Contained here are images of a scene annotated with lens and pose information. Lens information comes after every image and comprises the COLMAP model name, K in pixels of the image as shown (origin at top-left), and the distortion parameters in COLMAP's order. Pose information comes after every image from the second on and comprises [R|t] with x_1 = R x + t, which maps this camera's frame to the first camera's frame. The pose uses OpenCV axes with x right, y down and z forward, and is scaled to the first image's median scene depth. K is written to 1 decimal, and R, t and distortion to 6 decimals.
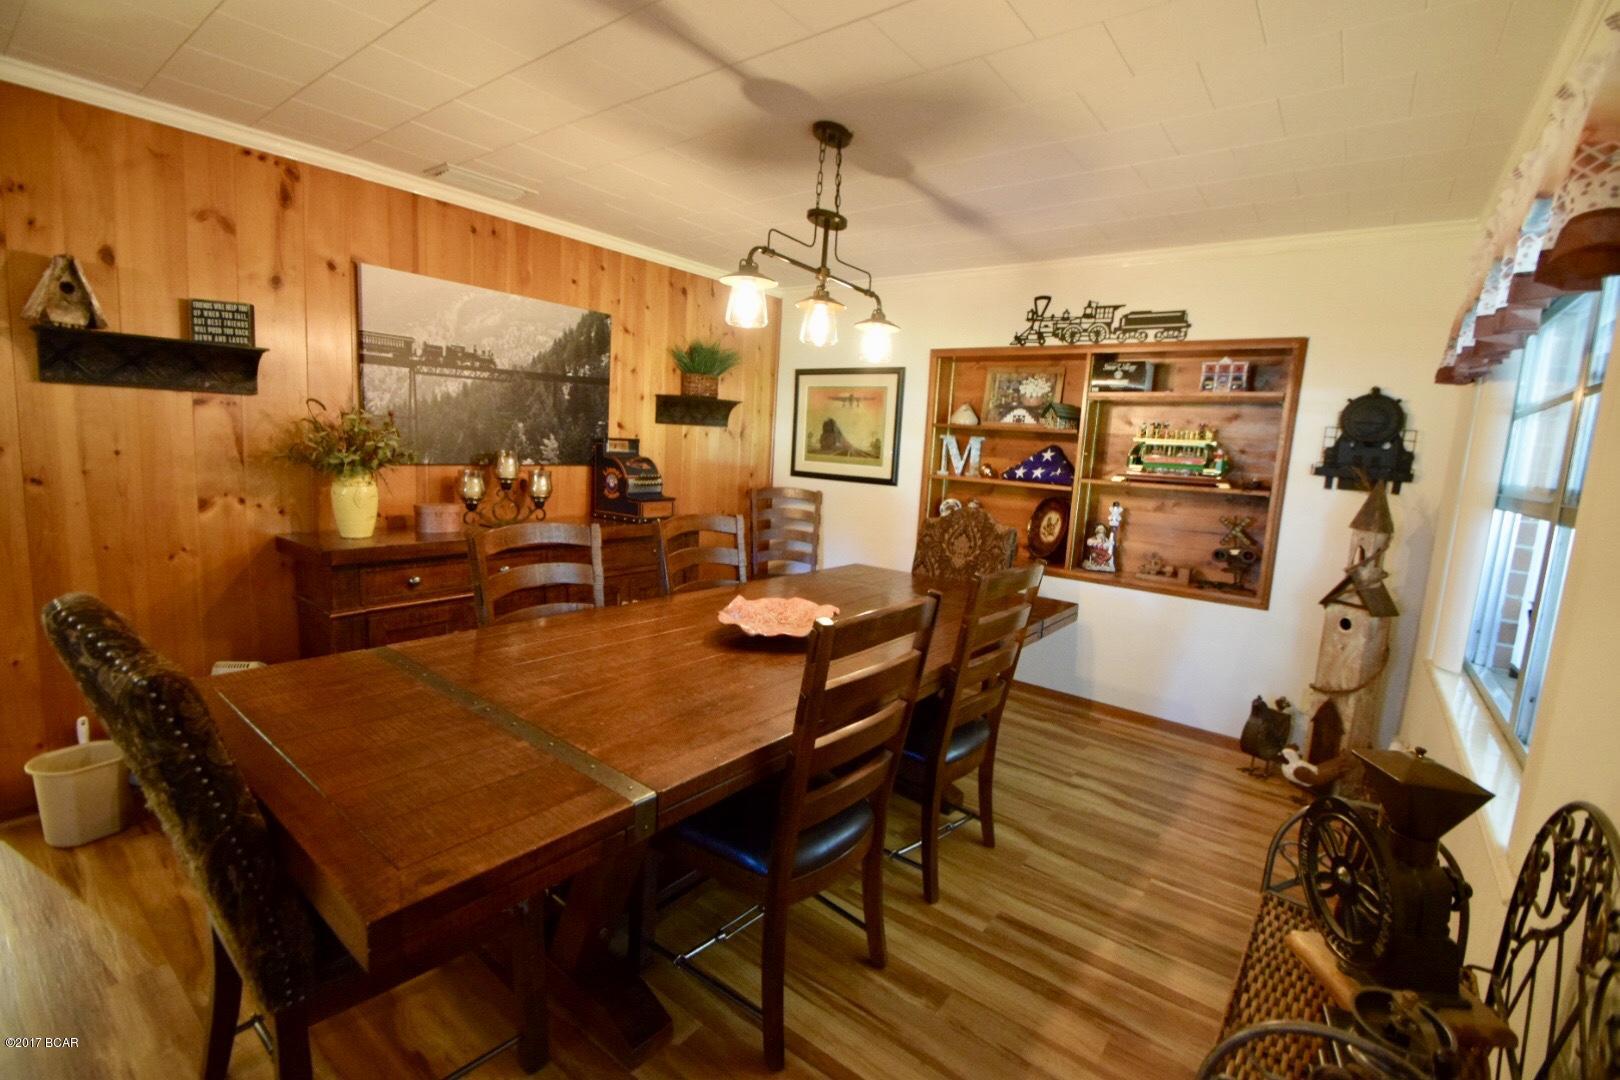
lens RADIAL K [[714.9, 0, 811.5], [0, 714.9, 532.0], [0, 0, 1]] dist [-0.002545, -0.008184]
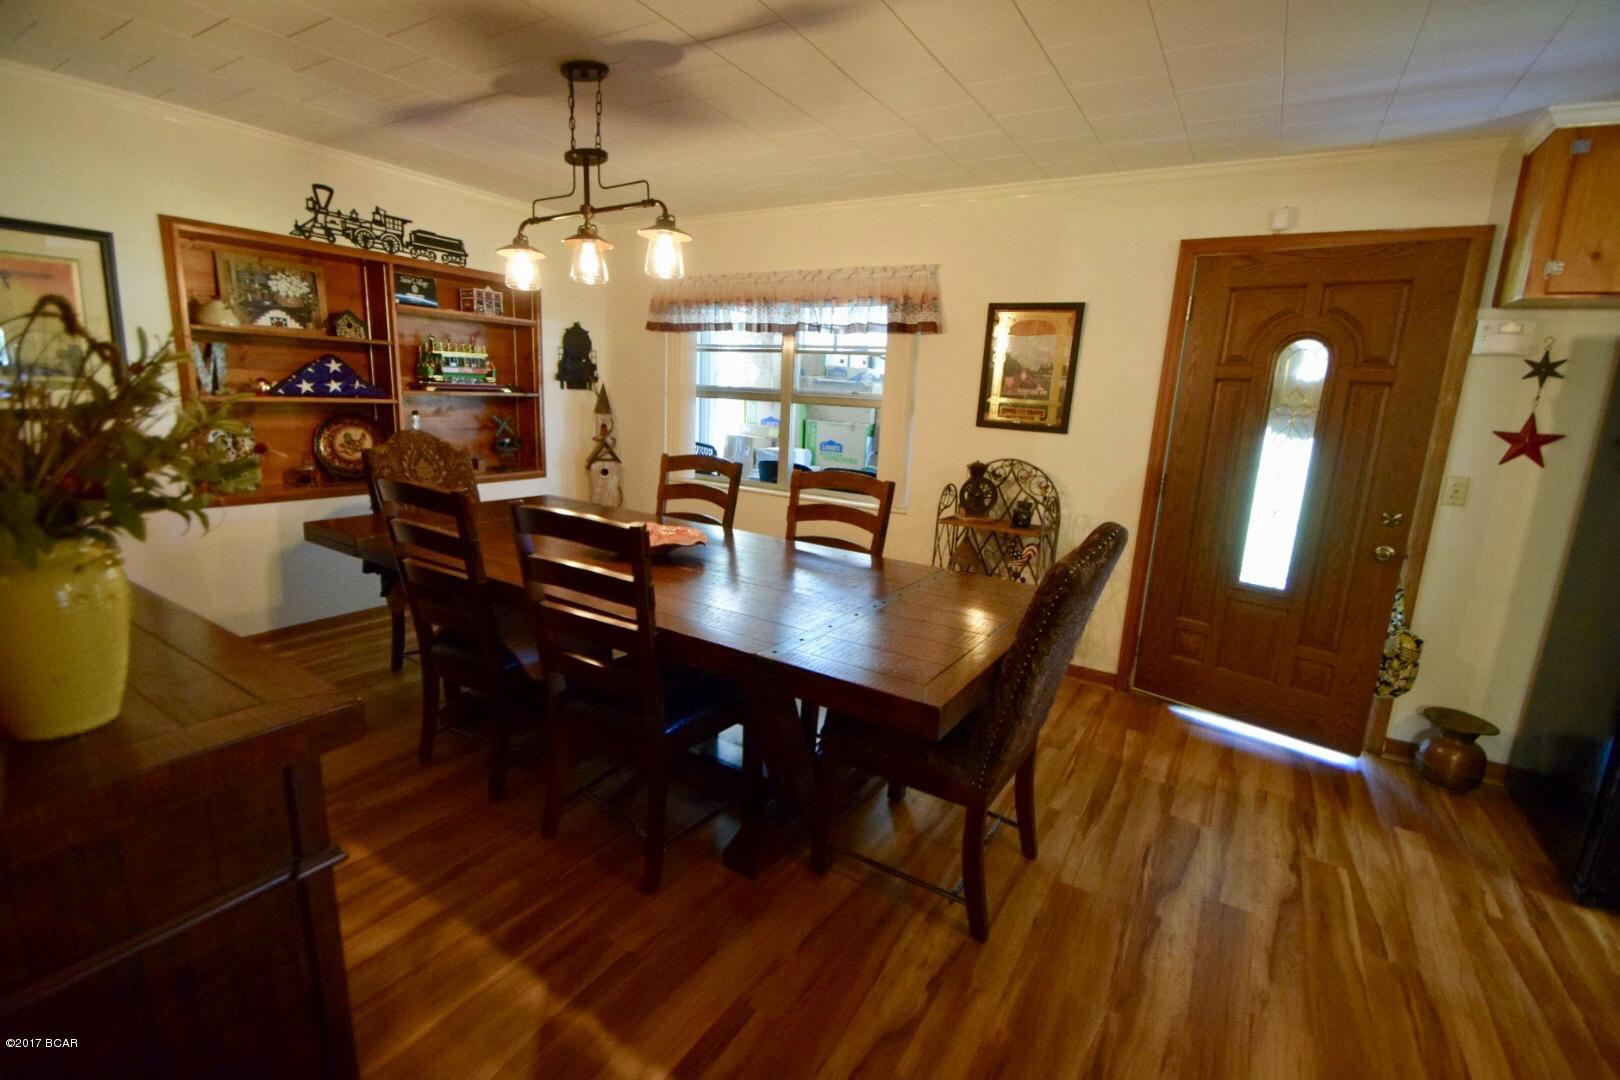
lens RADIAL K [[714.9, 0, 810.7], [0, 714.9, 546.4], [0, 0, 1]] dist [-0.002545, -0.008184]
pose [[-0.098172, -0.273960, 0.956717, -0.738061], [0.067973, 0.957270, 0.281093, -0.111080], [-0.992845, 0.092627, -0.075355, 0.524853]]
